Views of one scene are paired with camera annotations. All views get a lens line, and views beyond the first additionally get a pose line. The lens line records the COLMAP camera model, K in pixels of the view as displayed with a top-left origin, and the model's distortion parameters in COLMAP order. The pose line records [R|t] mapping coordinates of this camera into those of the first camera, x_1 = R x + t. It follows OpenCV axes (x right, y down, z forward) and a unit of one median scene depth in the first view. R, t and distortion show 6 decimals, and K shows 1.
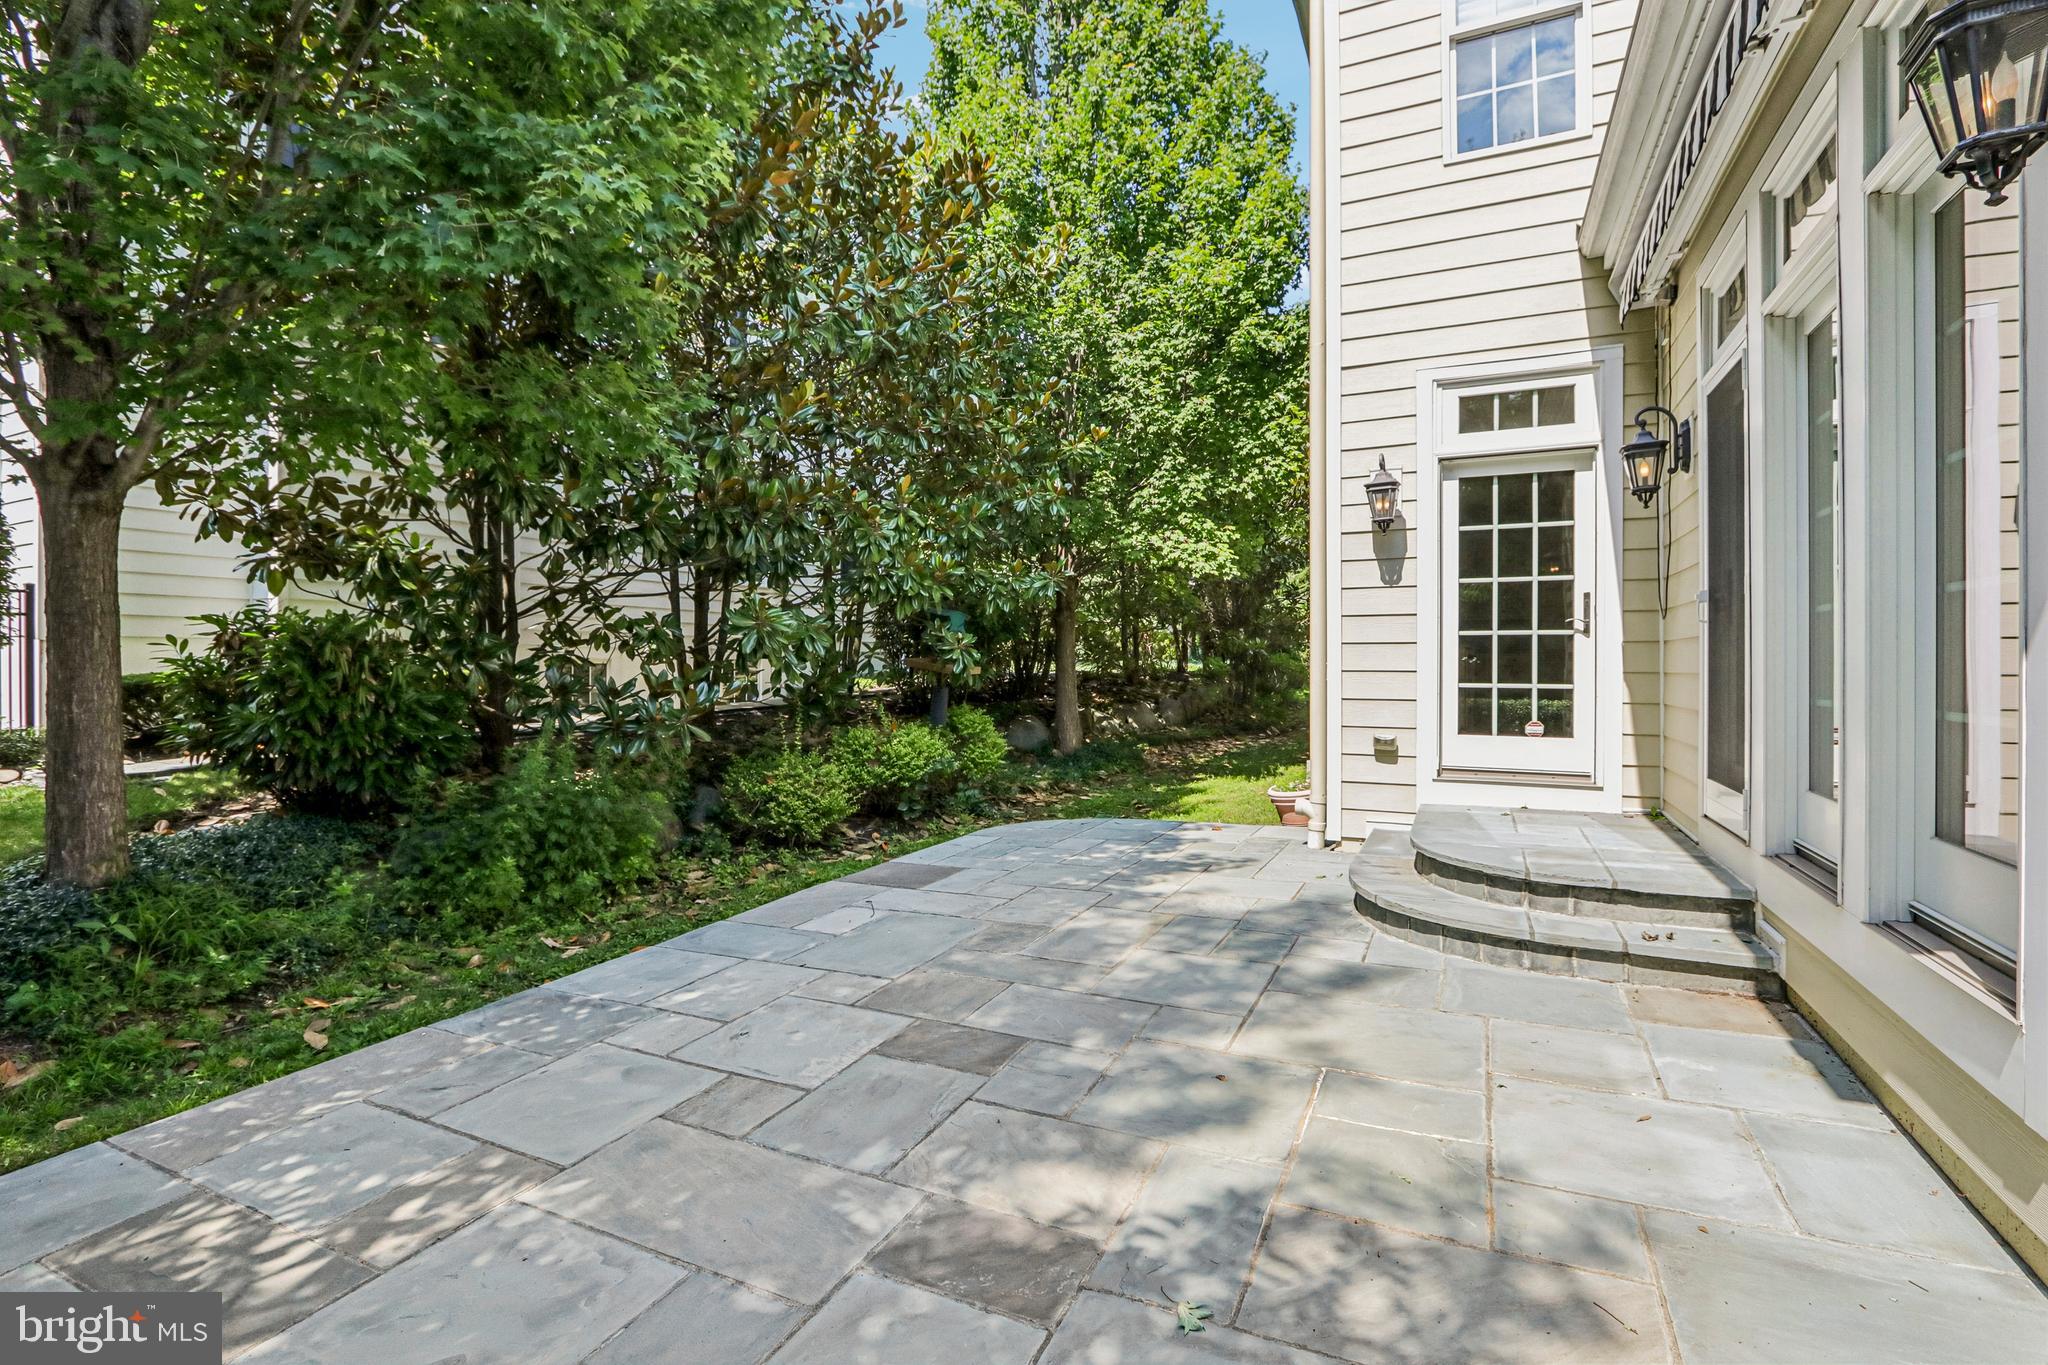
lens RADIAL K [[942.5, 0, 1024.0], [0, 942.5, 682.5], [0, 0, 1]] dist [-0.011989, -0.005461]
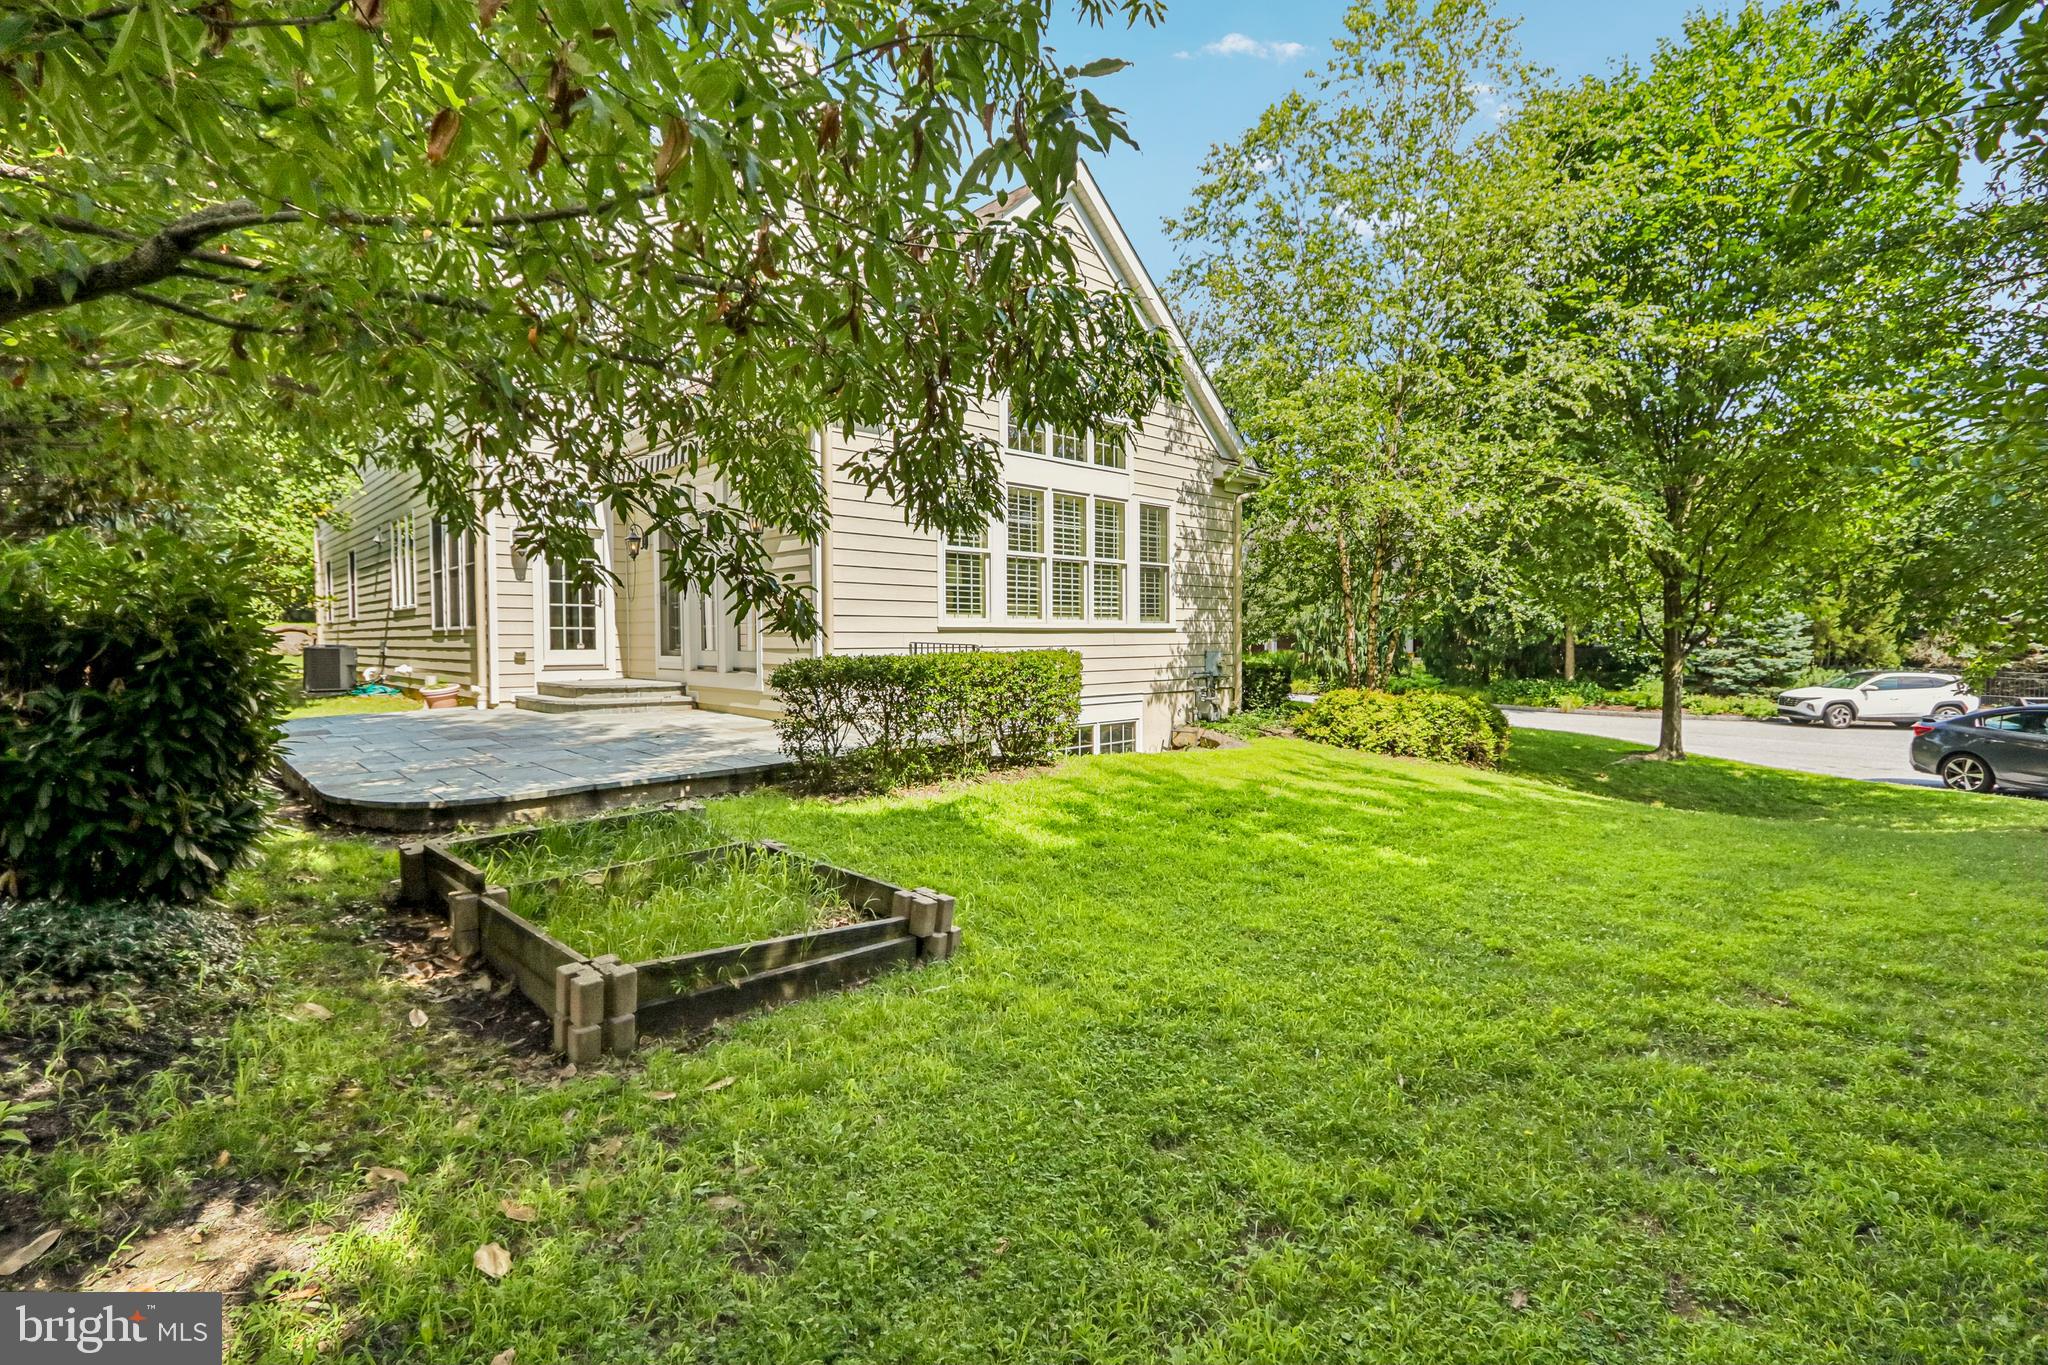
lens RADIAL K [[975.8, 0, 1021.2], [0, 975.8, 671.1], [0, 0, 1]] dist [-0.000267, -0.000387]
pose [[0.377301, -0.031539, 0.925554, -2.085614], [0.018393, 0.999478, 0.026560, 0.107561], [-0.925908, 0.007003, 0.377684, -1.499450]]
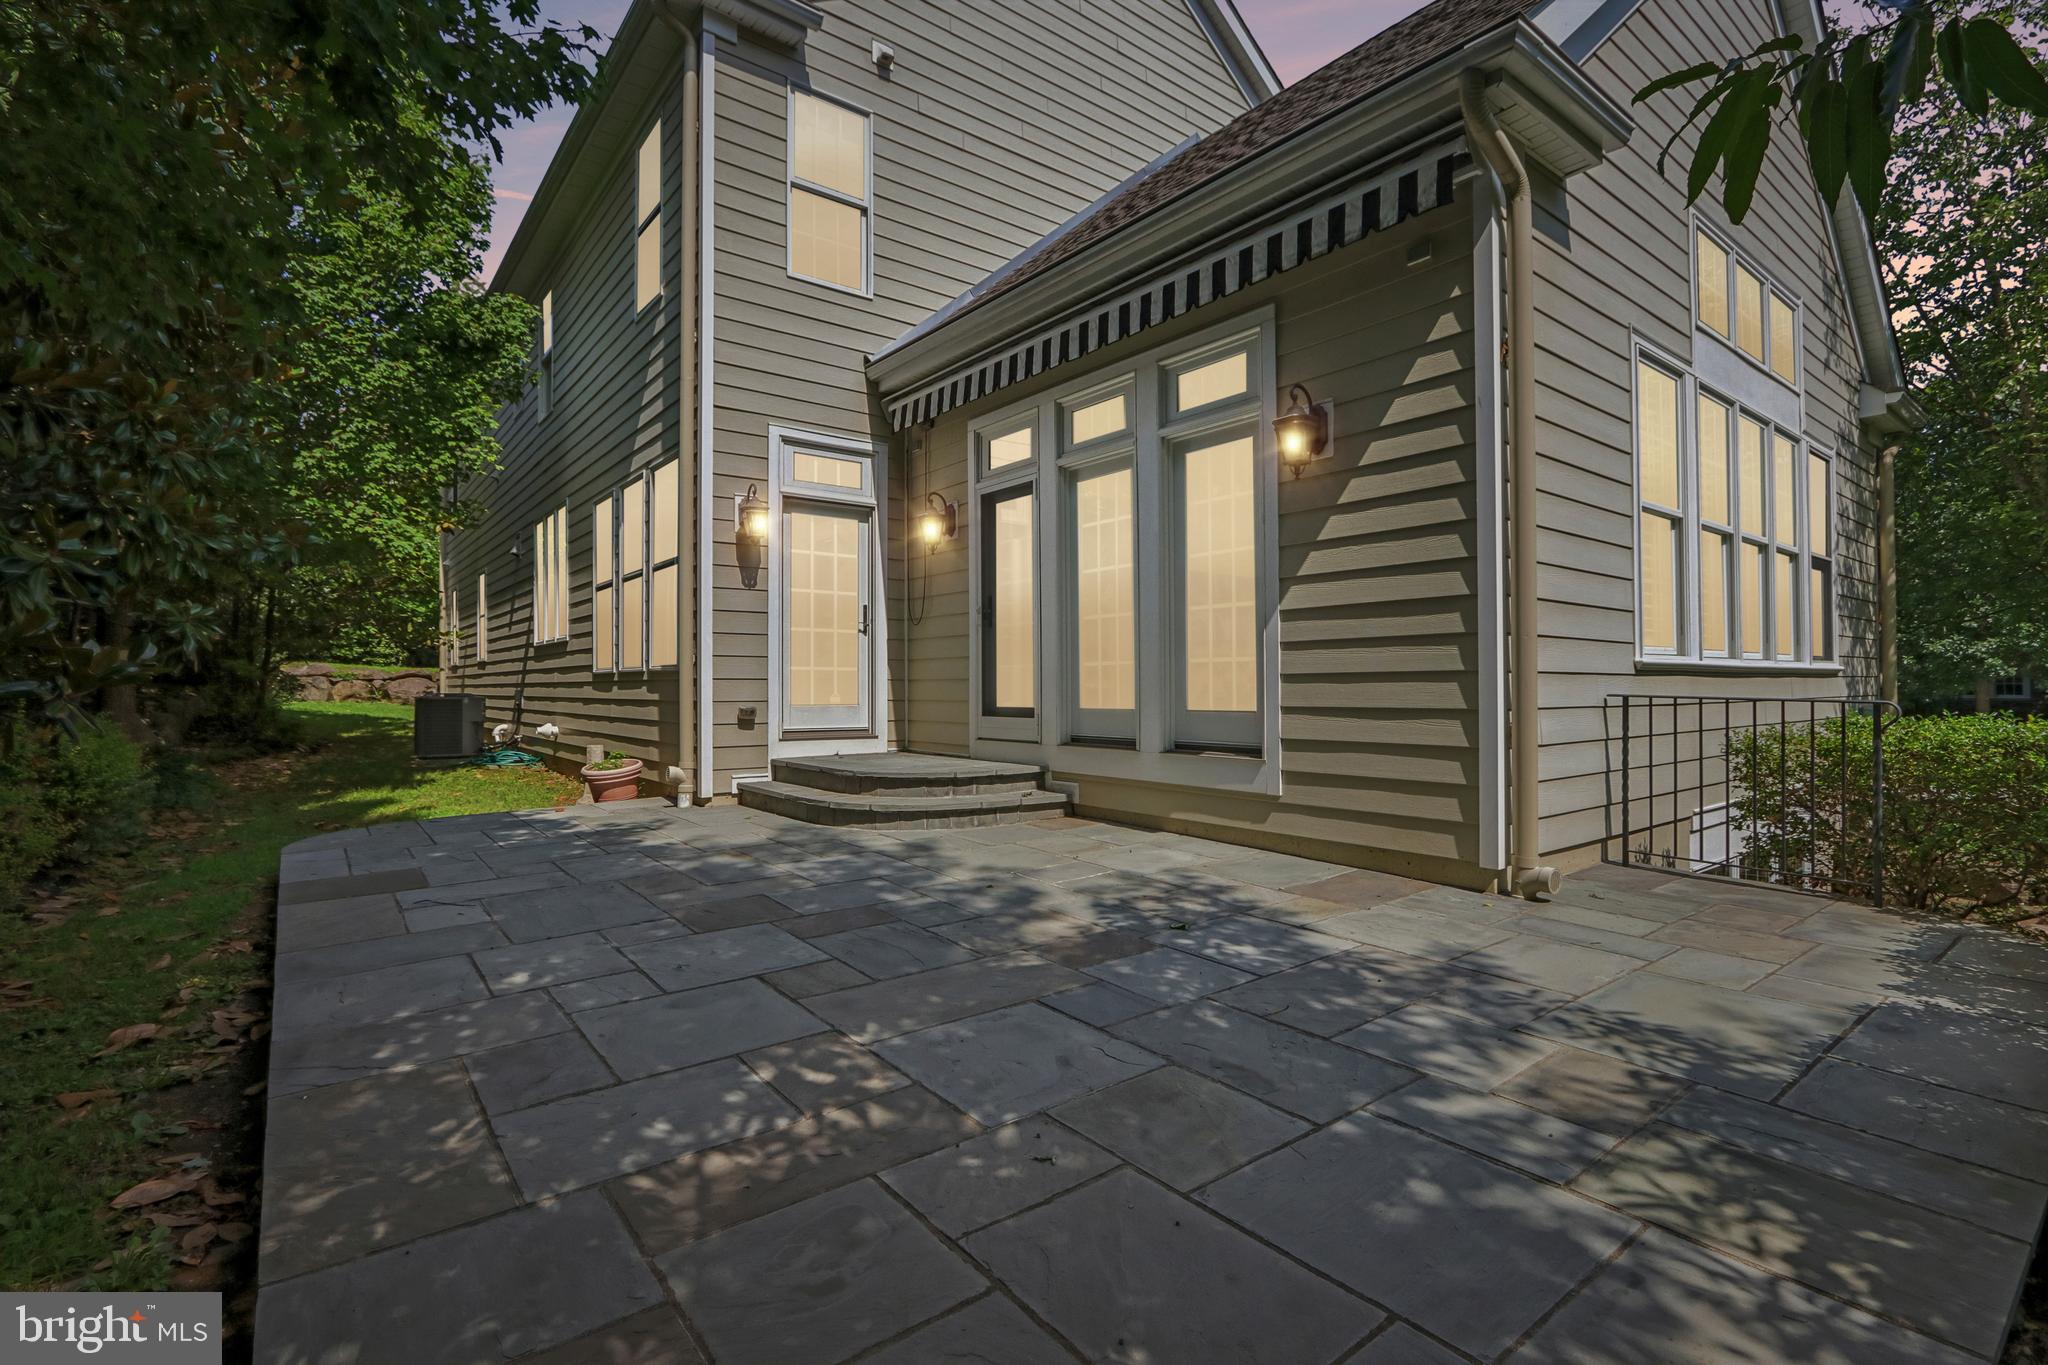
lens RADIAL K [[942.5, 0, 1024.0], [0, 942.5, 682.5], [0, 0, 1]] dist [-0.011989, -0.005461]
pose [[0.447352, 0.003710, 0.894350, -0.967839], [0.016129, 0.999795, -0.012215, 0.075121], [-0.894212, 0.019890, 0.447201, 0.178706]]
